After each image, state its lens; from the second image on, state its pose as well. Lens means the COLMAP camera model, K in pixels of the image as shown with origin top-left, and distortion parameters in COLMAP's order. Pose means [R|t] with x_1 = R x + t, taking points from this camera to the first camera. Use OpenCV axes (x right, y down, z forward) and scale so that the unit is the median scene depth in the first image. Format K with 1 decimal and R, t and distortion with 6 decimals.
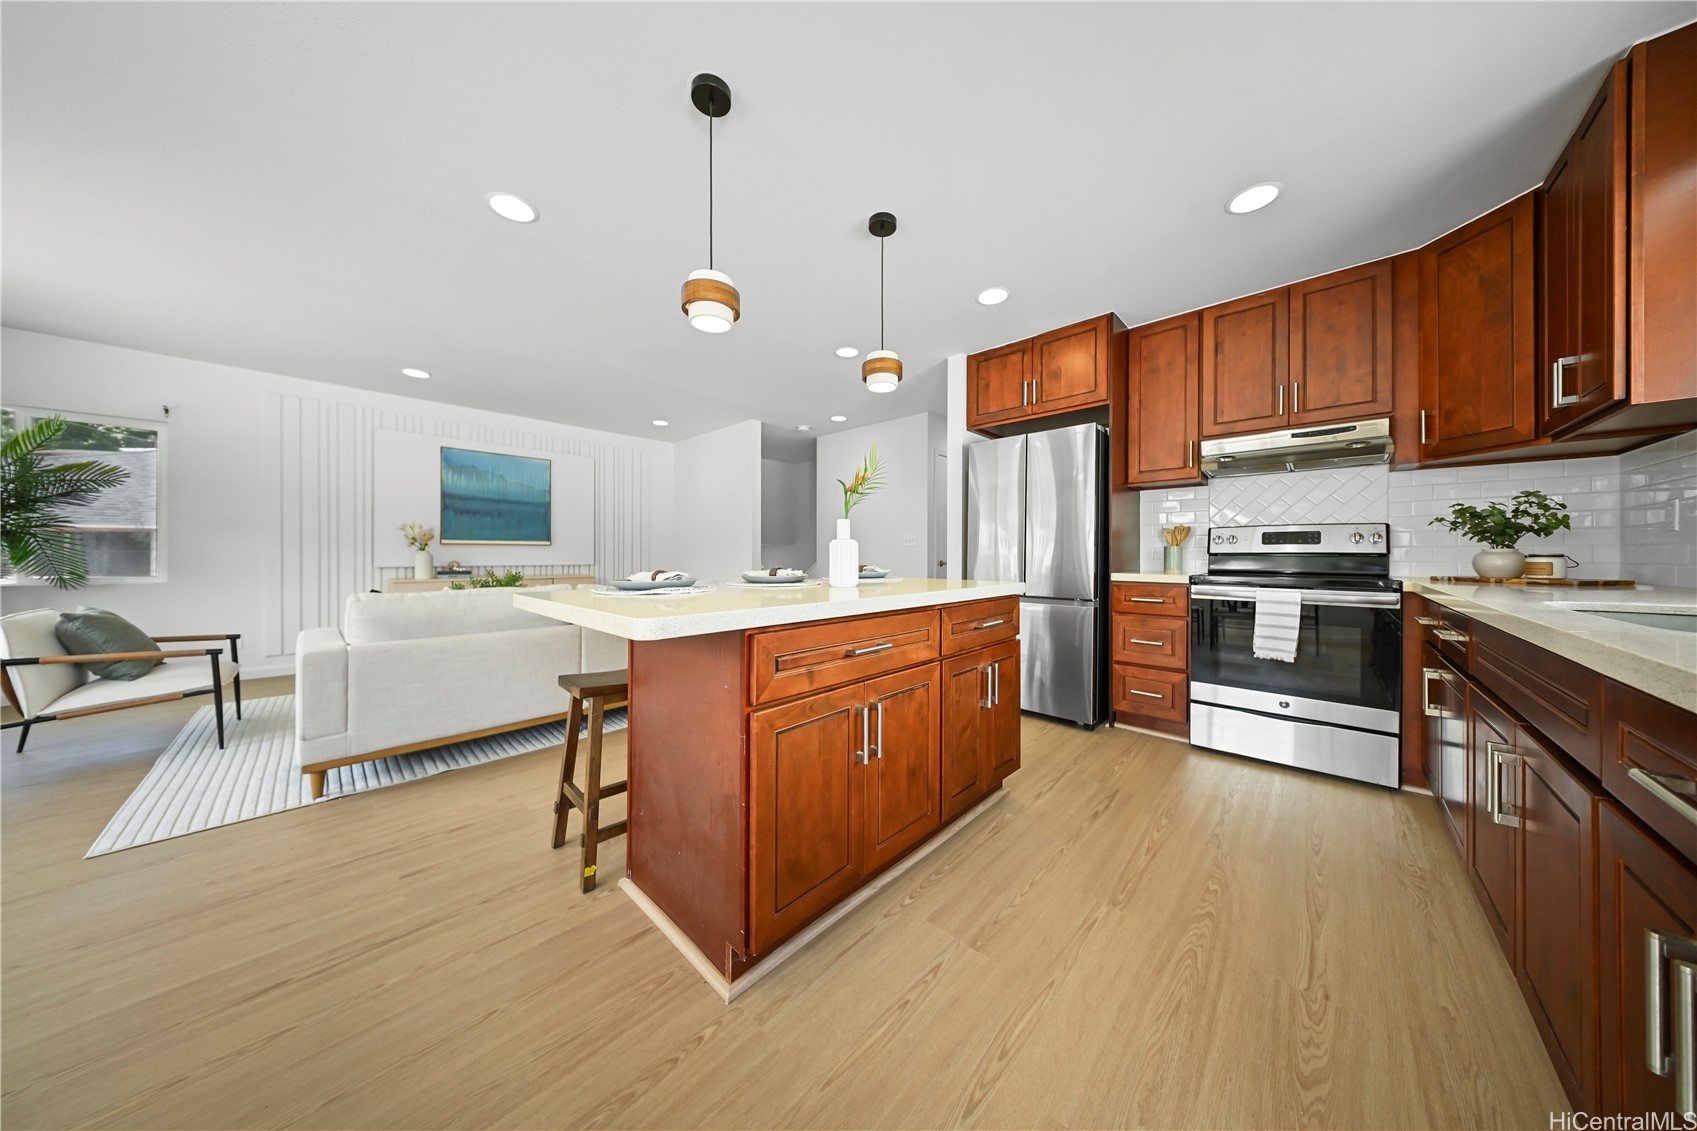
lens RADIAL K [[522.3, 0, 864.7], [0, 522.3, 564.4], [0, 0, 1]] dist [0.000057, -0.000073]
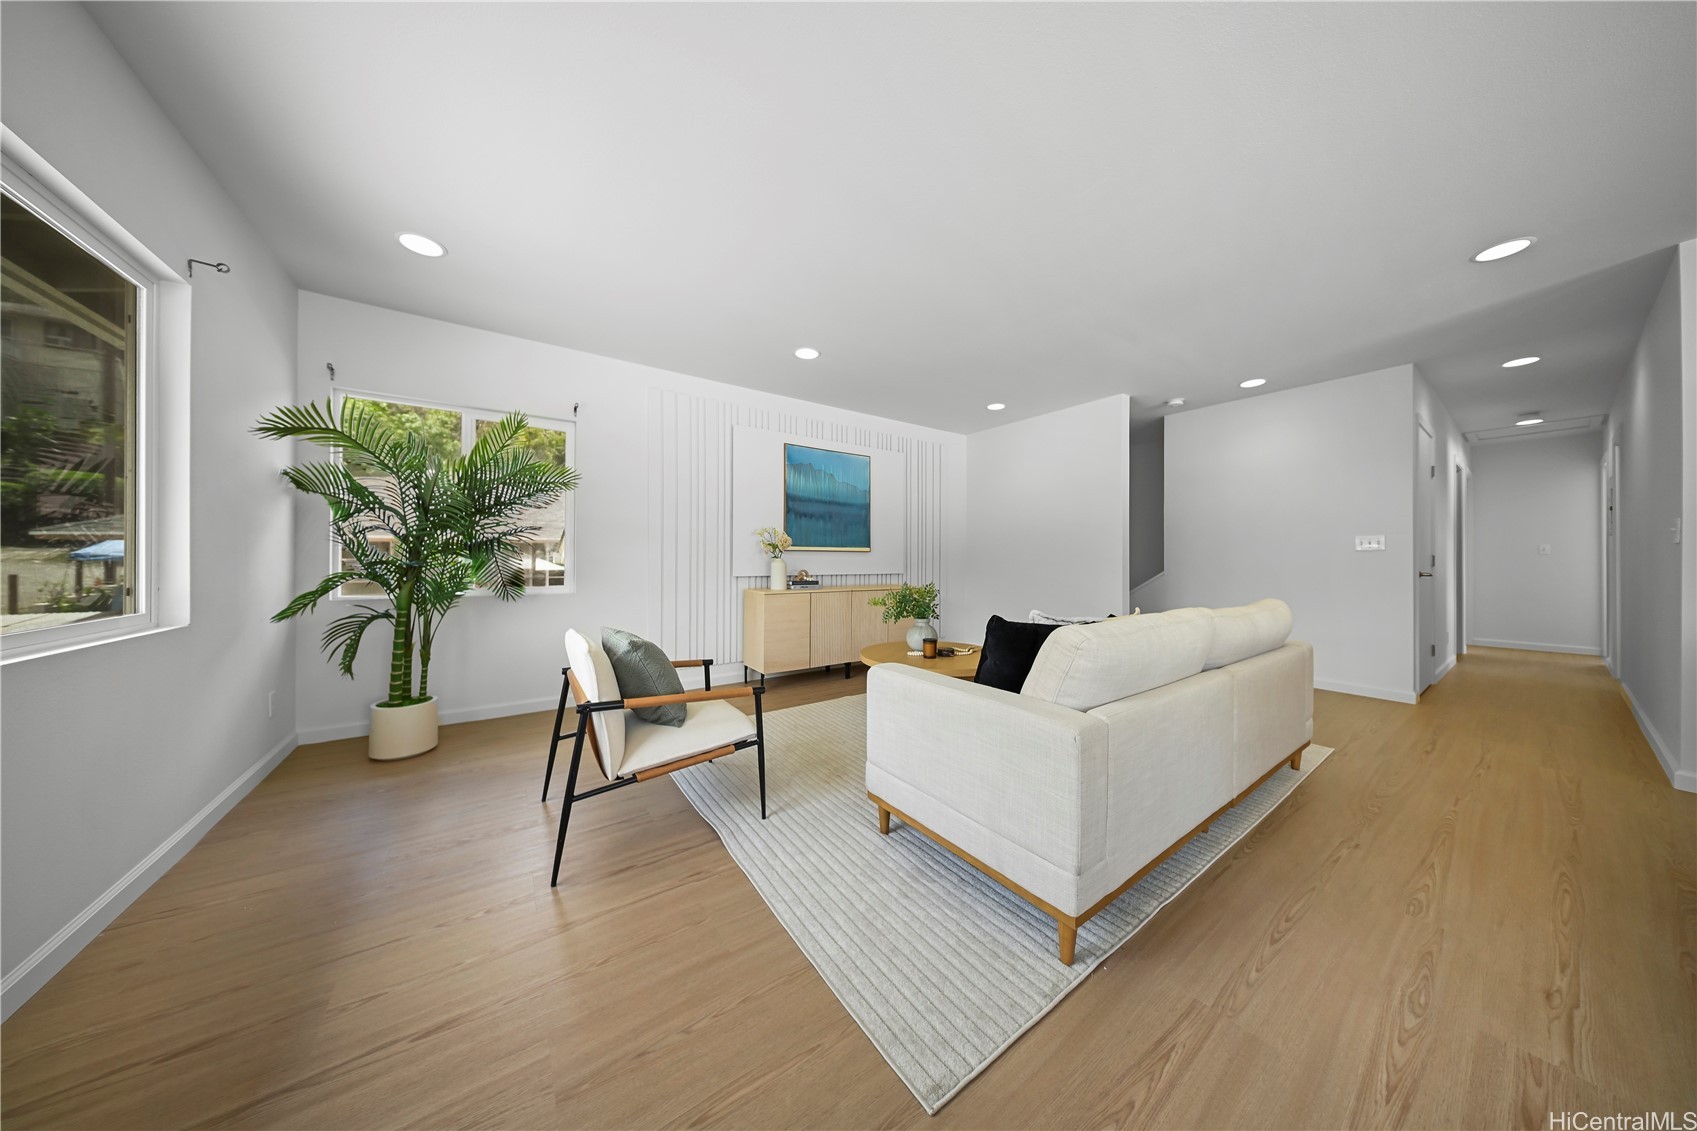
lens RADIAL K [[502.9, 0, 846.0], [0, 502.9, 574.6], [0, 0, 1]] dist [-0.000526, 0.000111]
pose [[0.977826, 0.000481, -0.209421, -0.497808], [0.001773, 0.999942, 0.010578, -0.006678], [0.209414, -0.010715, 0.977768, 0.156018]]
